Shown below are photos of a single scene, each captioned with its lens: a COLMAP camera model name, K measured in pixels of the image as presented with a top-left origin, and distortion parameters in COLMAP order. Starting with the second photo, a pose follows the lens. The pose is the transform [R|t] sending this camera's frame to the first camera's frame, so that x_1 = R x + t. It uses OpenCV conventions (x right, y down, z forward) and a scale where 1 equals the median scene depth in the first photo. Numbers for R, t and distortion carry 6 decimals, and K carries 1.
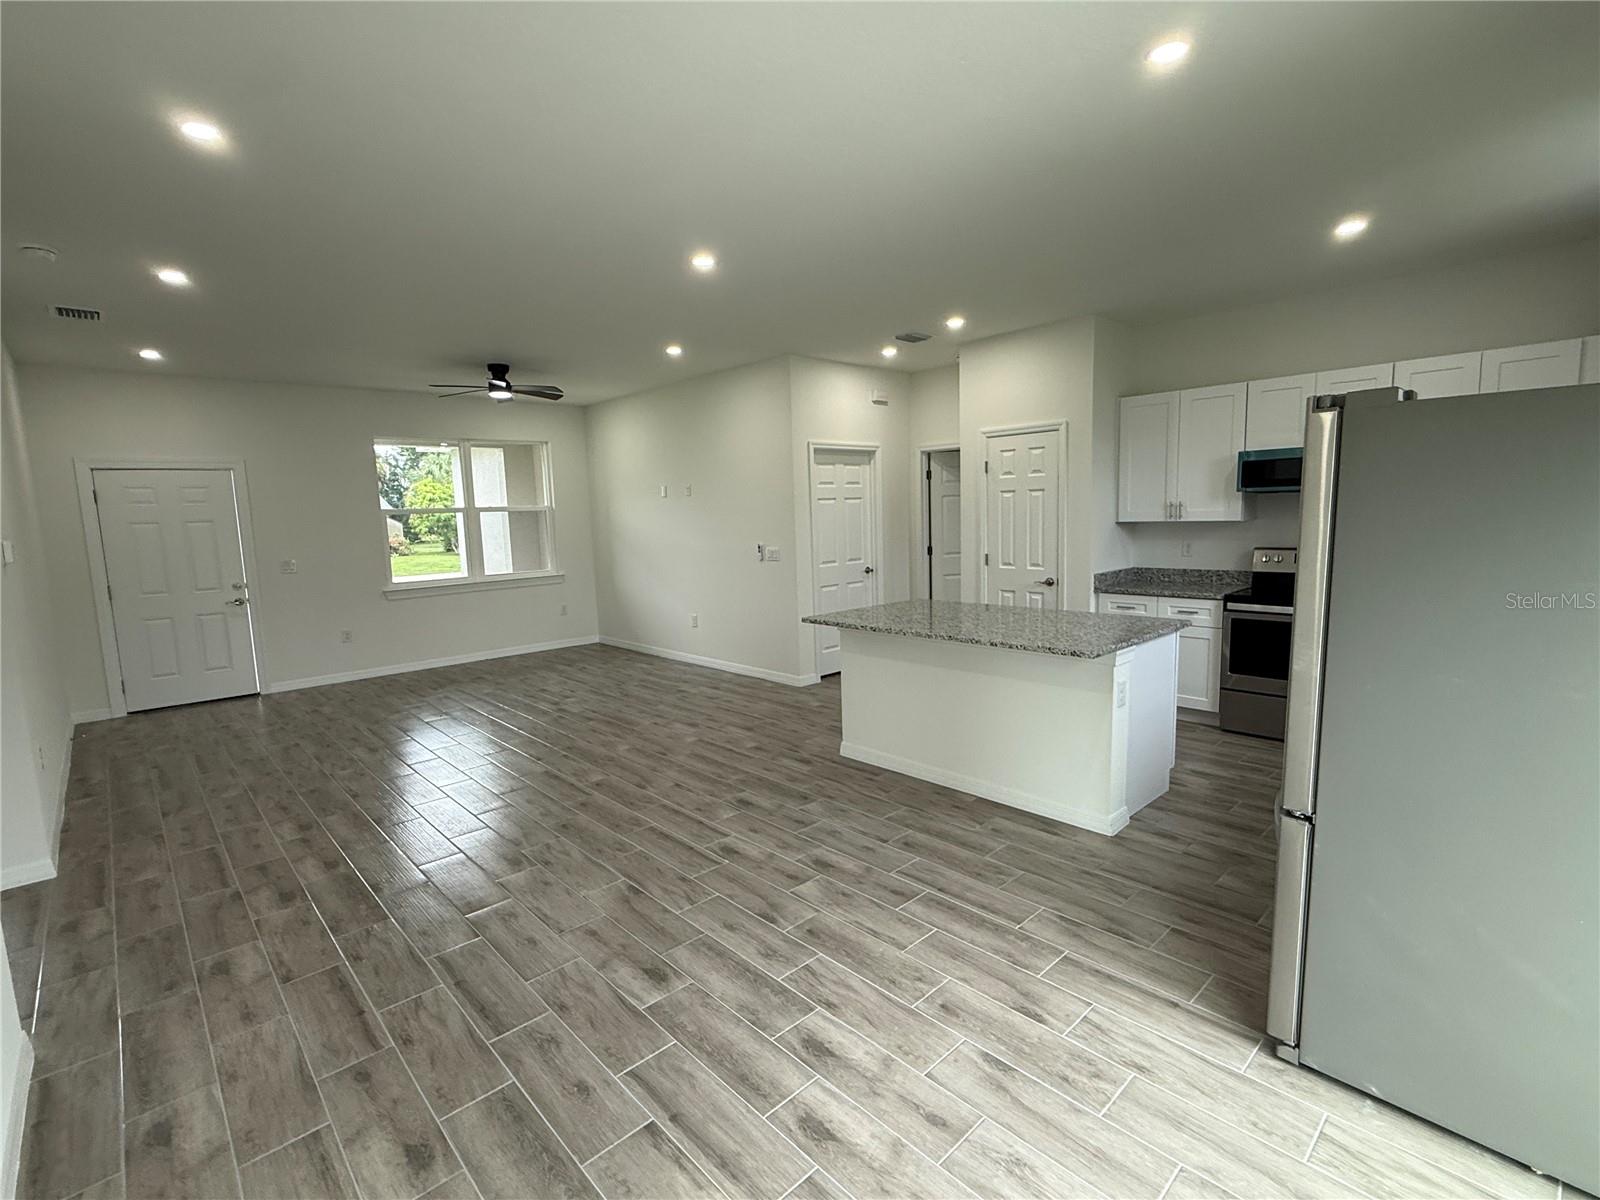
lens RADIAL K [[750.6, 0, 798.6], [0, 750.6, 603.3], [0, 0, 1]] dist [-0.000512, -0.000228]
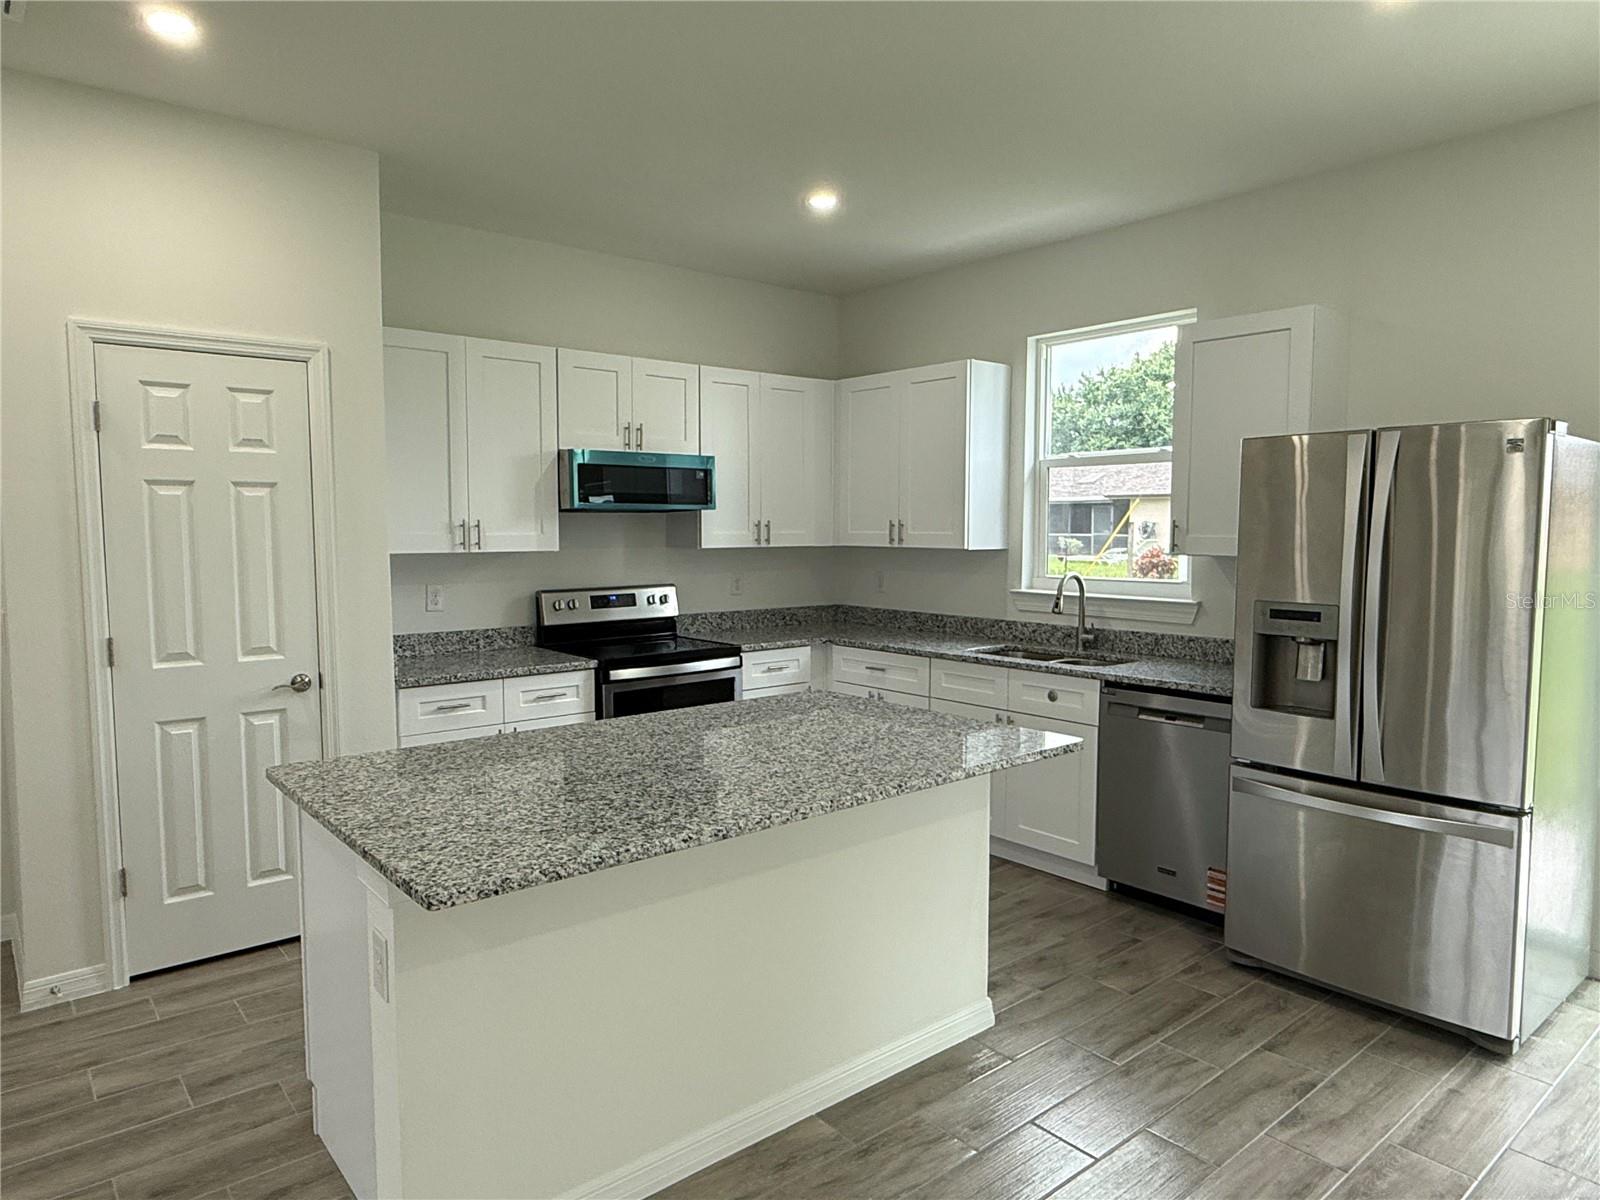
lens RADIAL K [[1003.4, 0, 805.8], [0, 1003.4, 602.0], [0, 0, 1]] dist [-0.003138, -0.000553]
pose [[0.053836, -0.046433, 0.997470, -0.287497], [0.122827, 0.991640, 0.039533, -0.069559], [-0.990967, 0.120388, 0.059089, 0.697805]]
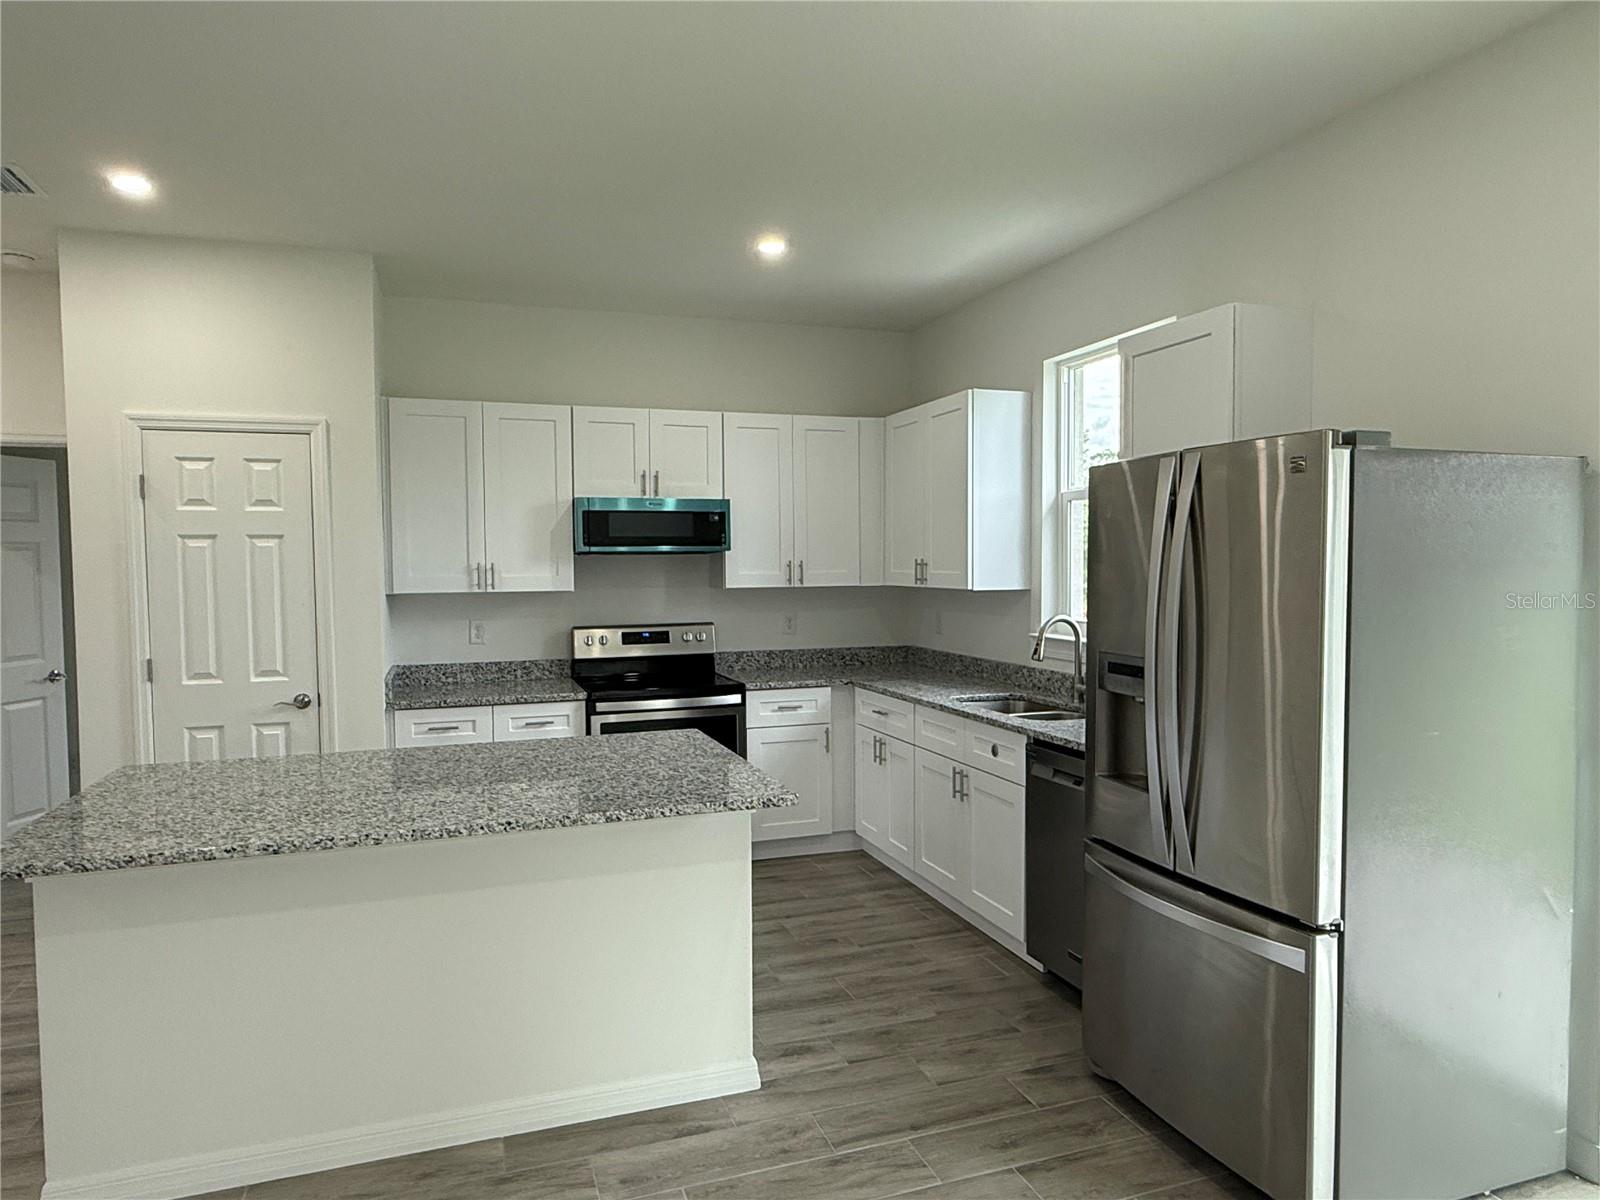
lens RADIAL K [[1003.4, 0, 799.4], [0, 1003.4, 606.2], [0, 0, 1]] dist [-0.003138, -0.000553]
pose [[0.403959, -0.012289, 0.914694, -0.211068], [0.109575, 0.993361, -0.035046, -0.034652], [-0.908191, 0.114385, 0.402624, 0.385865]]
